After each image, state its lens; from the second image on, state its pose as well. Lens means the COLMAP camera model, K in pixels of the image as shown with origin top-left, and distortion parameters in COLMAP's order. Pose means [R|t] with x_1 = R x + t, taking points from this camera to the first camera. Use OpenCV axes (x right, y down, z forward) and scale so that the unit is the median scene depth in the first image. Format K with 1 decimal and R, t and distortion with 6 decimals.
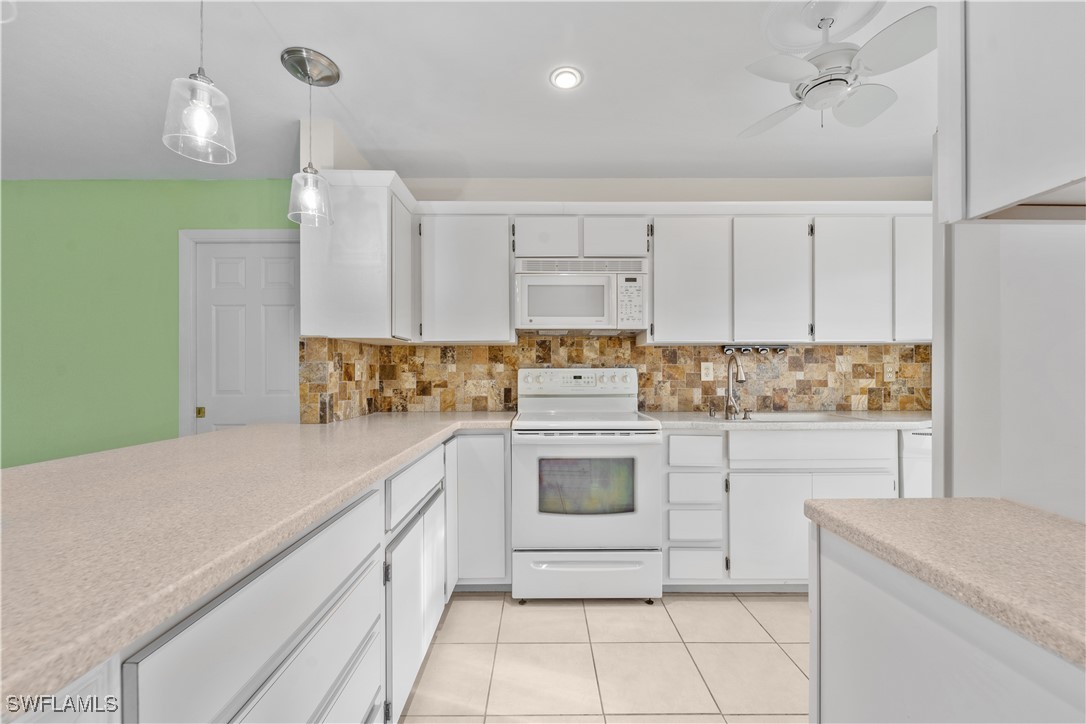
lens RADIAL K [[440.6, 0, 547.2], [0, 440.6, 372.5], [0, 0, 1]] dist [0.004379, -0.003118]
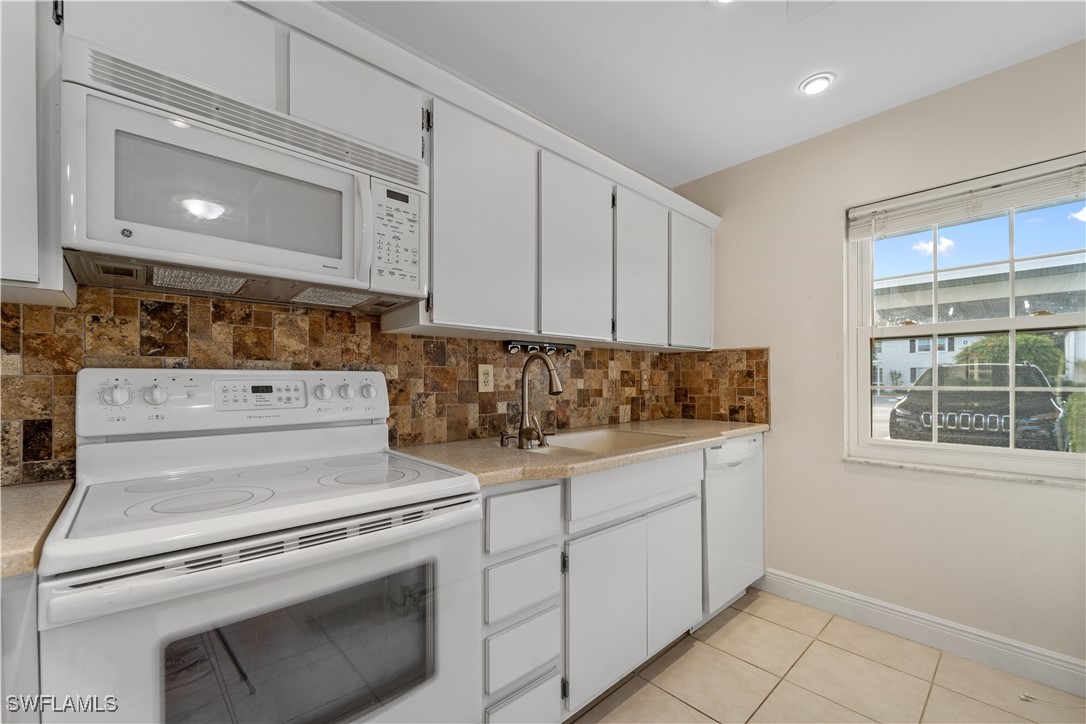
lens RADIAL K [[440.6, 0, 543.0], [0, 440.6, 381.5], [0, 0, 1]] dist [0.004379, -0.003118]
pose [[0.741284, 0.000400, 0.671192, -0.023470], [-0.002671, 0.999994, 0.002355, 0.001001], [-0.671187, -0.003539, 0.741280, 0.443506]]
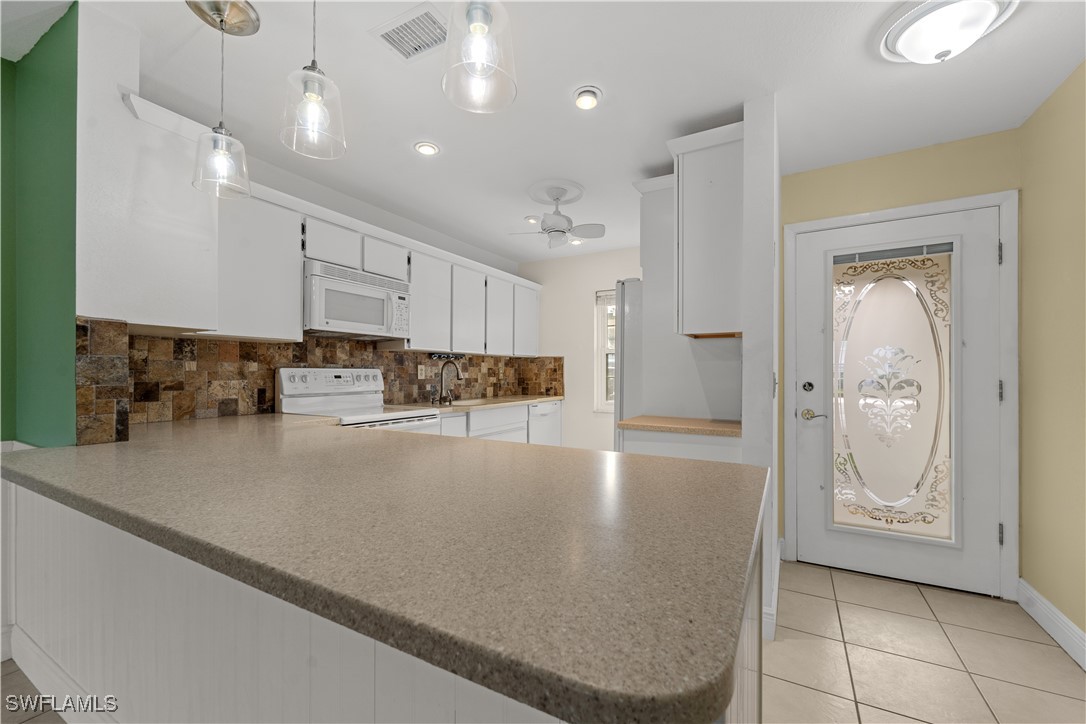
lens RADIAL K [[440.6, 0, 536.3], [0, 440.6, 372.4], [0, 0, 1]] dist [0.004379, -0.003118]
pose [[0.507880, 0.005563, 0.861410, -0.596477], [-0.005091, 0.999981, -0.003456, 0.001355], [-0.861413, -0.002630, 0.507899, 0.035335]]
